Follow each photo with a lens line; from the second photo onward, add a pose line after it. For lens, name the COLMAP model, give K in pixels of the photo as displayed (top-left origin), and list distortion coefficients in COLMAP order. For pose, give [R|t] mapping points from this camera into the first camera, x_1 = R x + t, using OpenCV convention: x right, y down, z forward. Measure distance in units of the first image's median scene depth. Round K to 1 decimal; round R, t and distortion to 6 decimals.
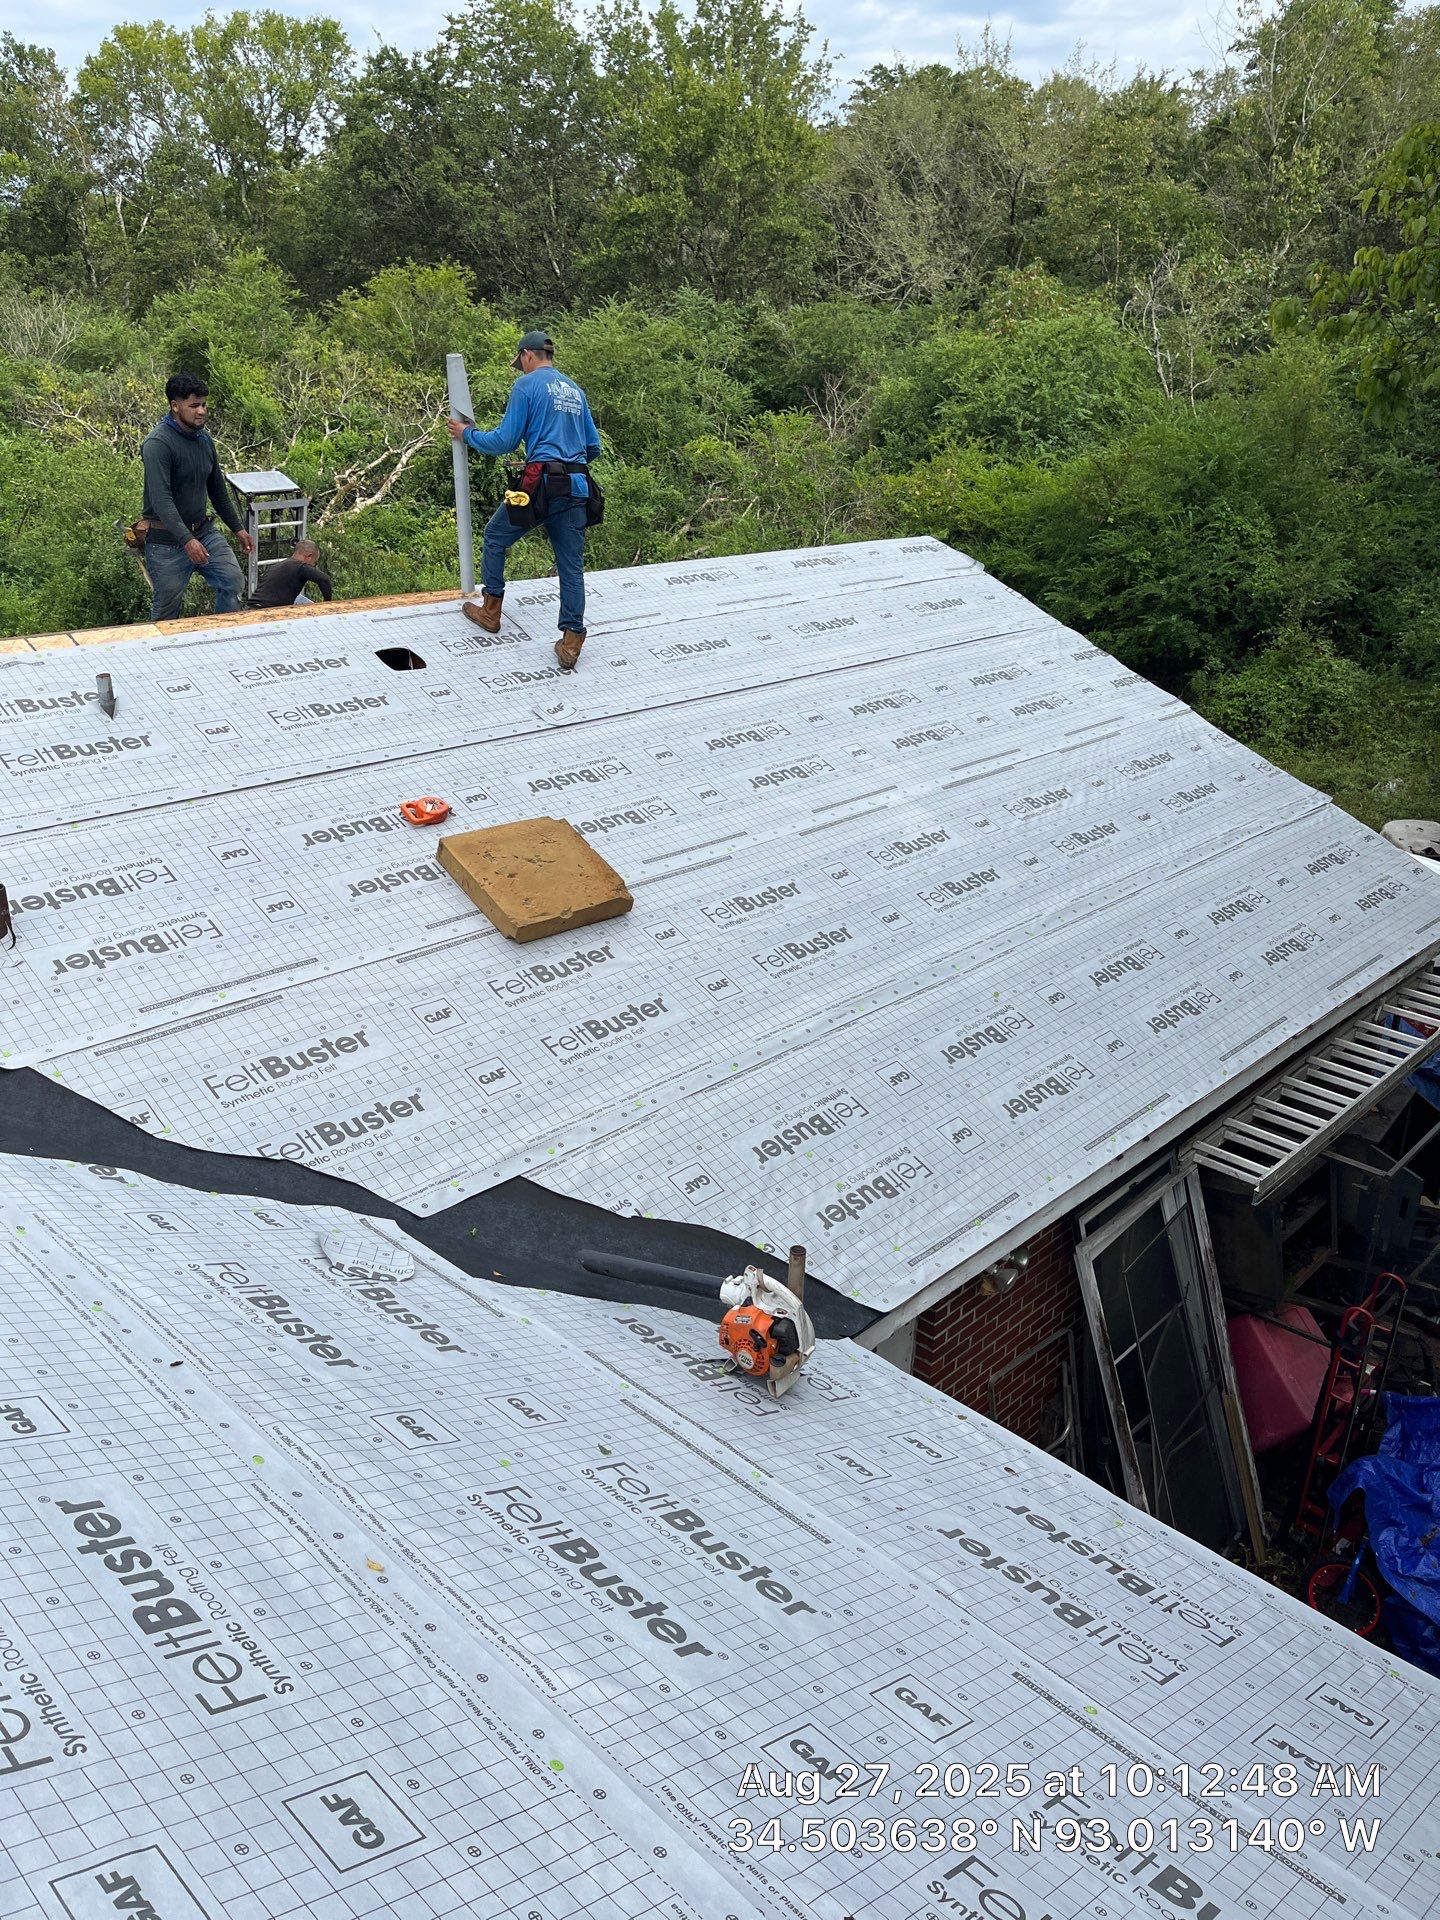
lens RADIAL K [[1460.4, 0, 699.2], [0, 1460.4, 970.3], [0, 0, 1]] dist [0.077745, -0.114828]
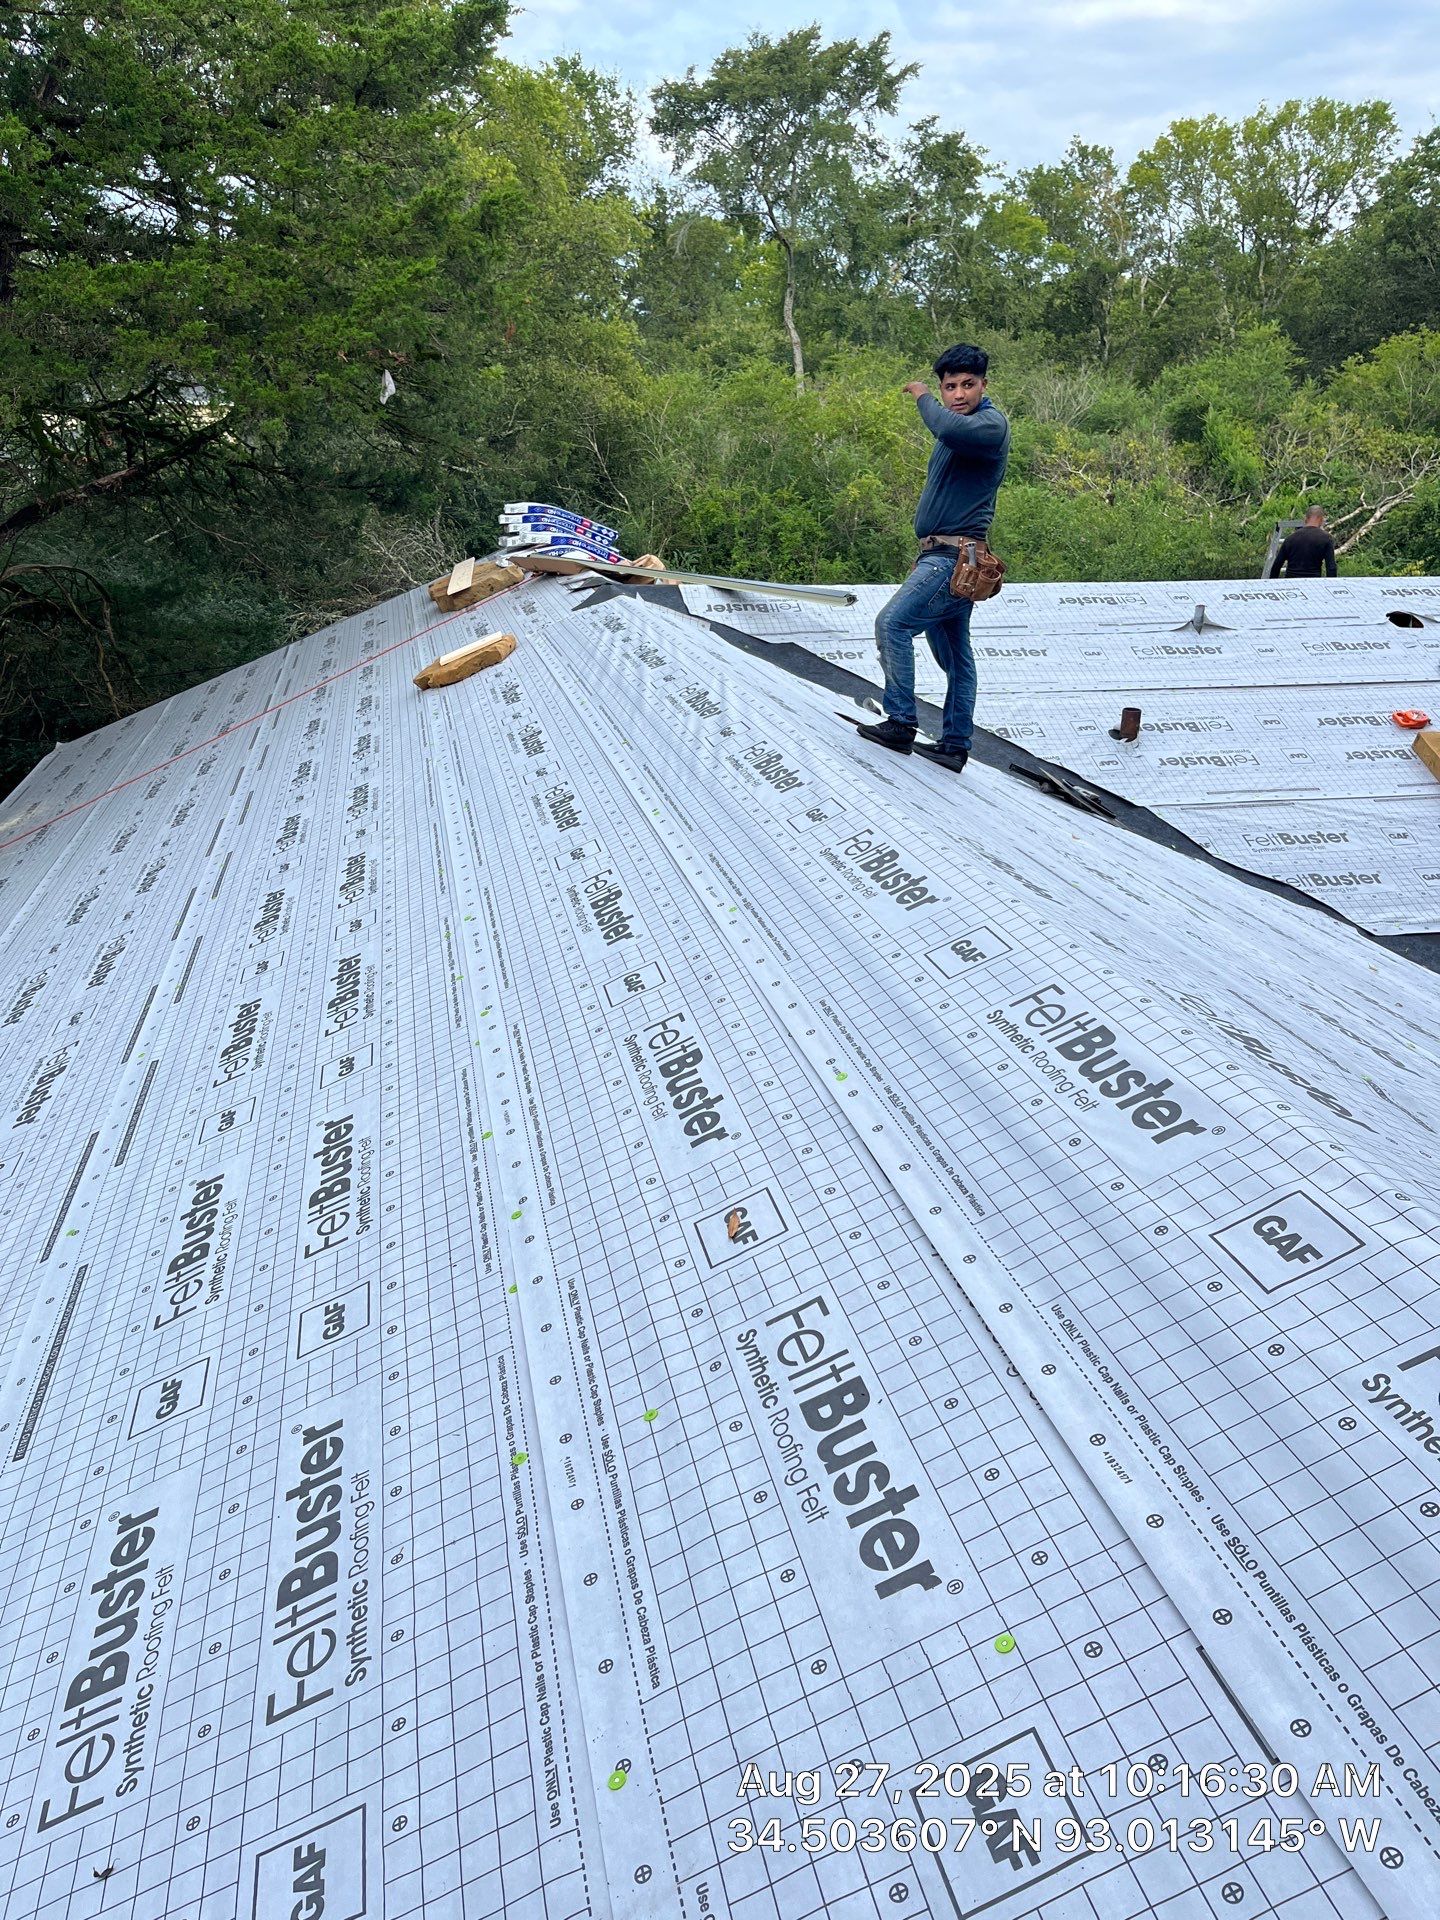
lens RADIAL K [[1460.4, 0, 699.2], [0, 1460.4, 970.3], [0, 0, 1]] dist [0.077745, -0.114828]
pose [[0.832432, 0.192819, -0.519497, 0.004854], [-0.213746, 0.976684, 0.020009, 0.042393], [0.511243, 0.094384, 0.854238, -0.090795]]
